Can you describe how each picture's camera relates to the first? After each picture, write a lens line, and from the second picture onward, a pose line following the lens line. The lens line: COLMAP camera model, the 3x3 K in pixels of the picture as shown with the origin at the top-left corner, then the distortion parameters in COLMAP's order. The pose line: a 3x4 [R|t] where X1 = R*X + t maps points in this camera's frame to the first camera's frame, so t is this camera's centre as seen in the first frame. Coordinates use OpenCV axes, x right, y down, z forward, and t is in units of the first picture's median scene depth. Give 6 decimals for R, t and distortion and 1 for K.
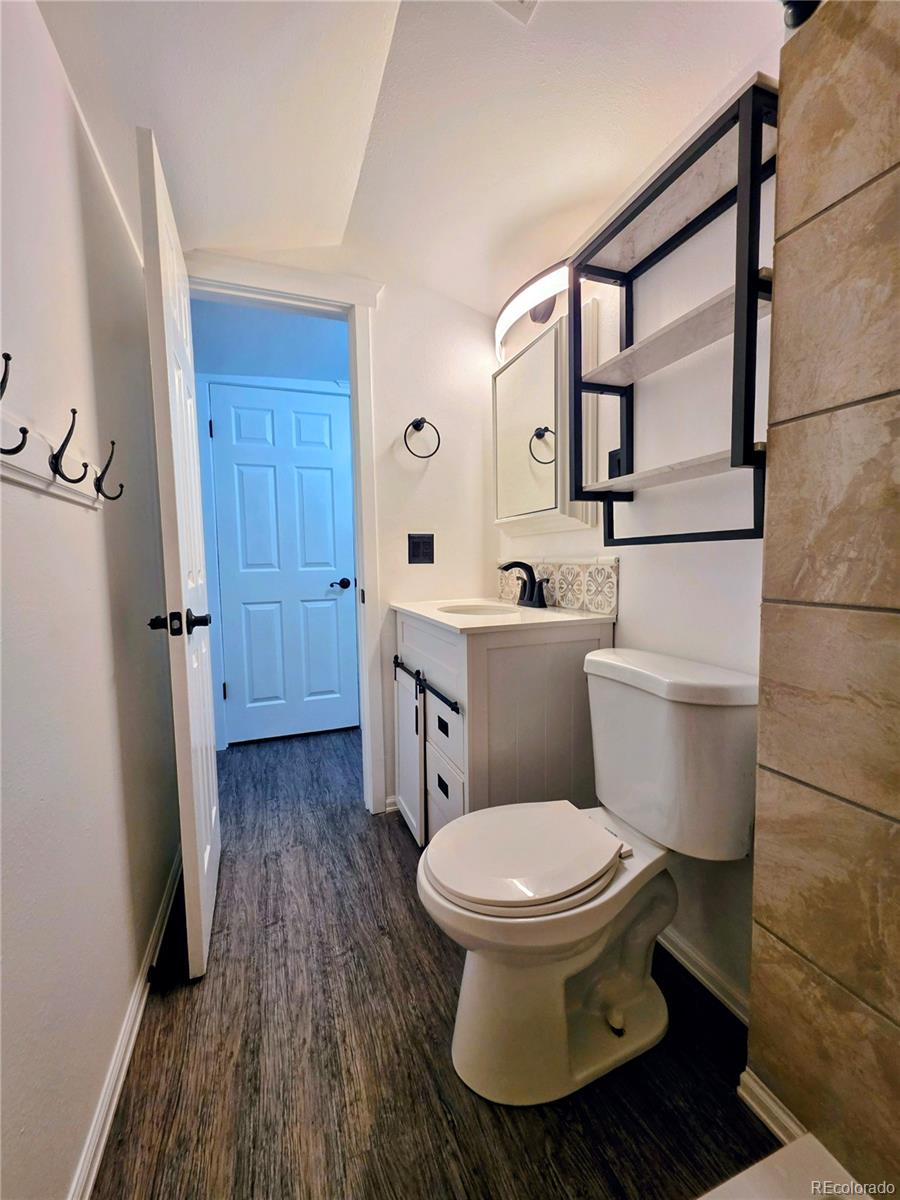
lens RADIAL K [[480.8, 0, 441.0], [0, 480.8, 597.2], [0, 0, 1]] dist [0.003552, -0.000106]
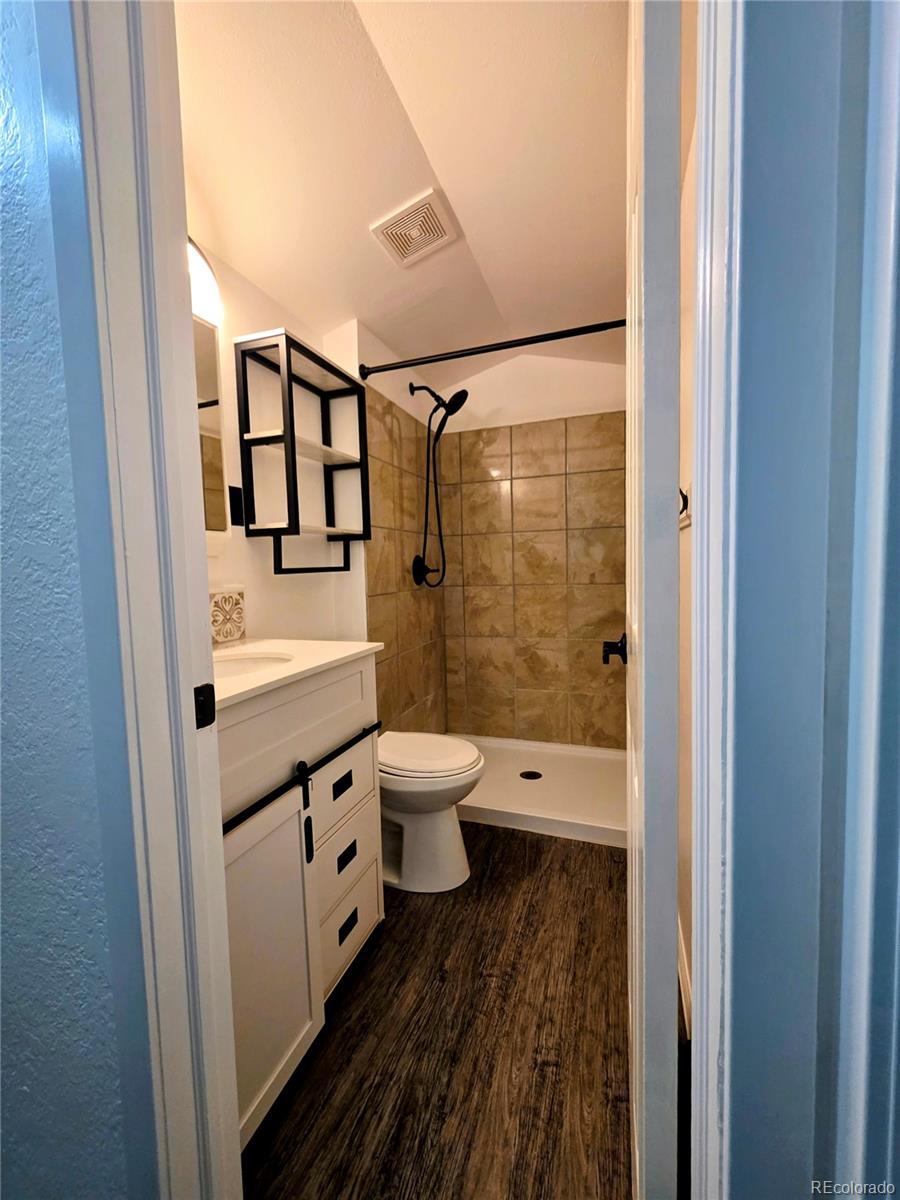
lens RADIAL K [[480.8, 0, 444.4], [0, 480.8, 597.7], [0, 0, 1]] dist [0.003552, -0.000106]
pose [[-0.765285, 0.000052, 0.643692, -0.746424], [0.095774, 0.988878, 0.113785, -0.143573], [-0.636527, 0.148727, -0.756779, 1.647278]]
